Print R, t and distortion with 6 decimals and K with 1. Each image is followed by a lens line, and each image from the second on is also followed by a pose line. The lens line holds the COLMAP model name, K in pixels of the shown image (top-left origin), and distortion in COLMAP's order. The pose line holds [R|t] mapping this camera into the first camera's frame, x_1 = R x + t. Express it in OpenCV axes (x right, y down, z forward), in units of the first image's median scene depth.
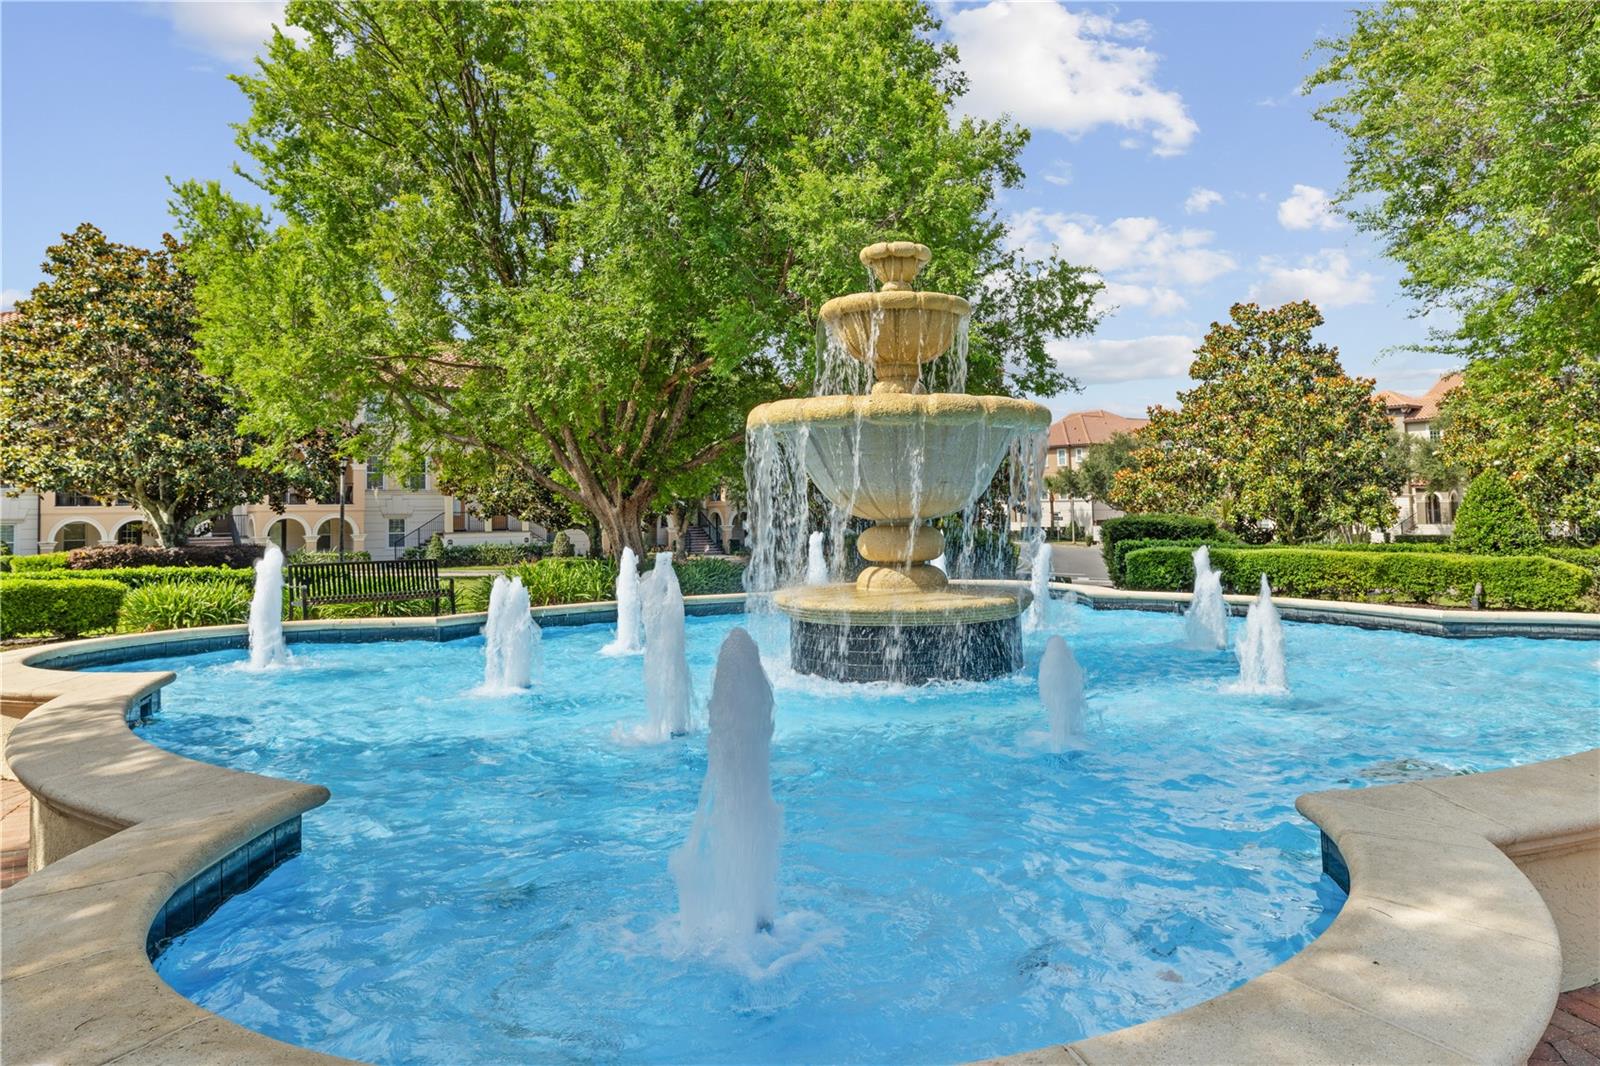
lens RADIAL K [[1405.7, 0, 802.4], [0, 1405.7, 472.9], [0, 0, 1]] dist [0.089563, -0.104746]
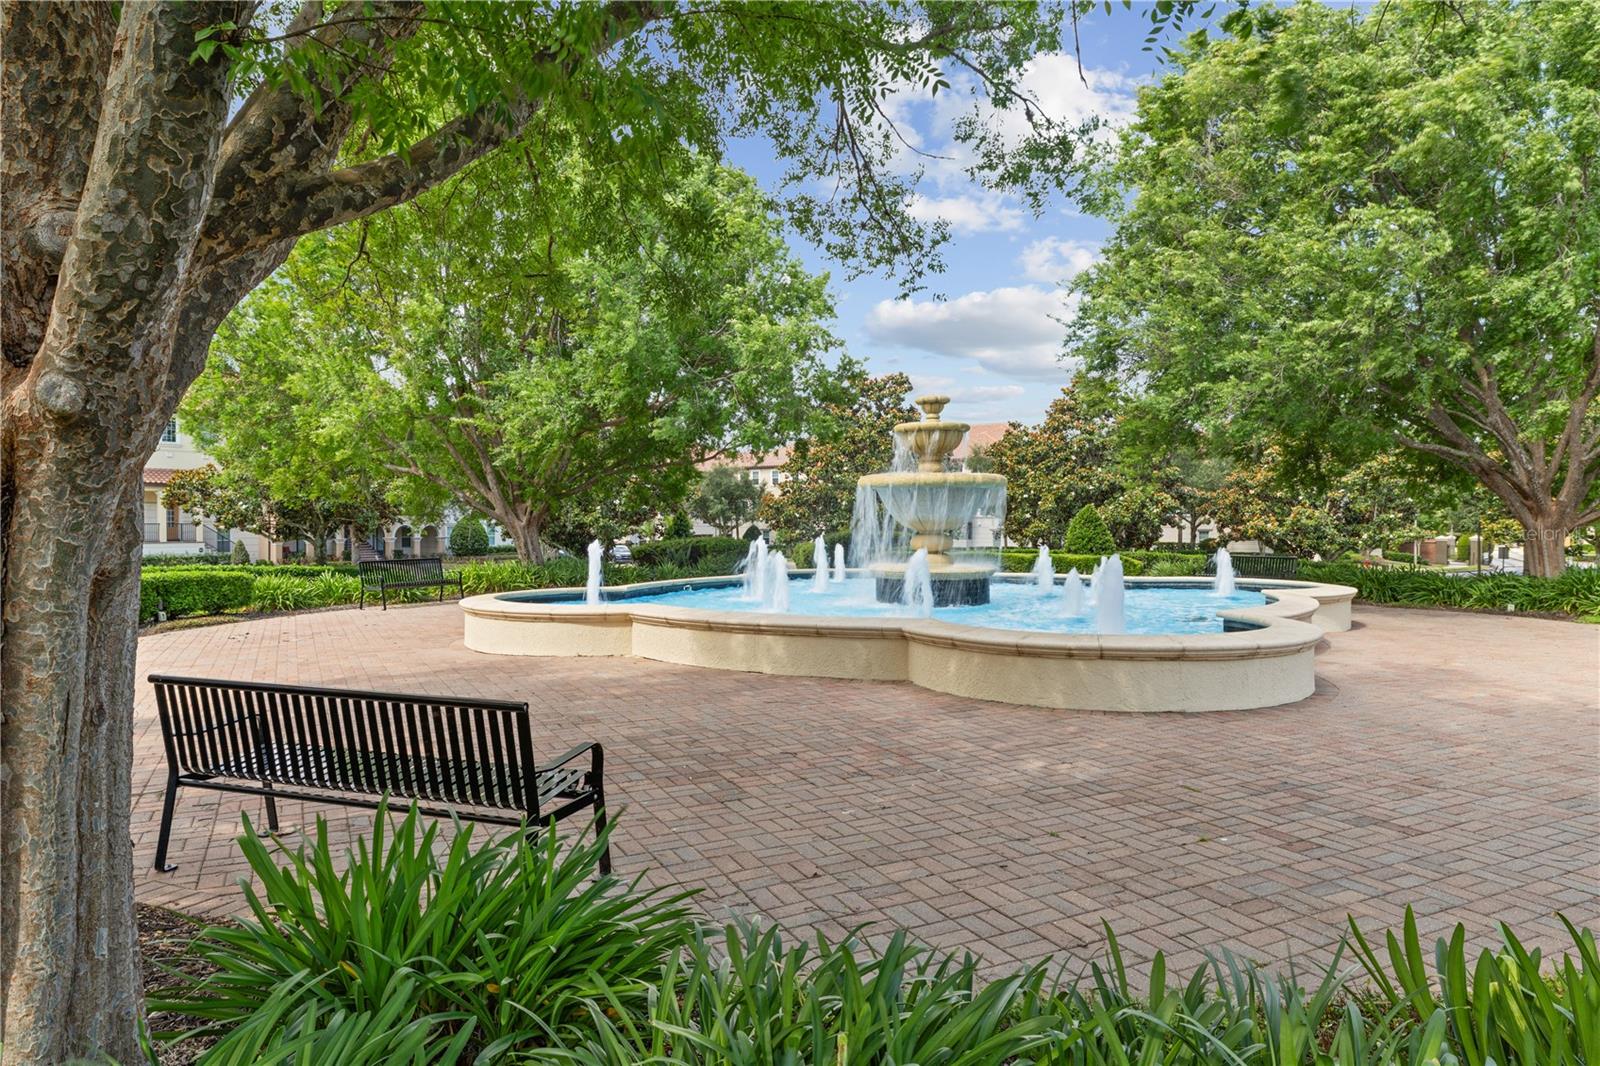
lens RADIAL K [[1405.7, 0, 802.4], [0, 1405.7, 472.9], [0, 0, 1]] dist [0.089563, -0.104746]
pose [[0.931429, 0.022241, 0.363242, -0.462819], [-0.018627, 0.999736, -0.013449, -0.011818], [-0.363445, 0.005761, 0.931598, -0.459568]]
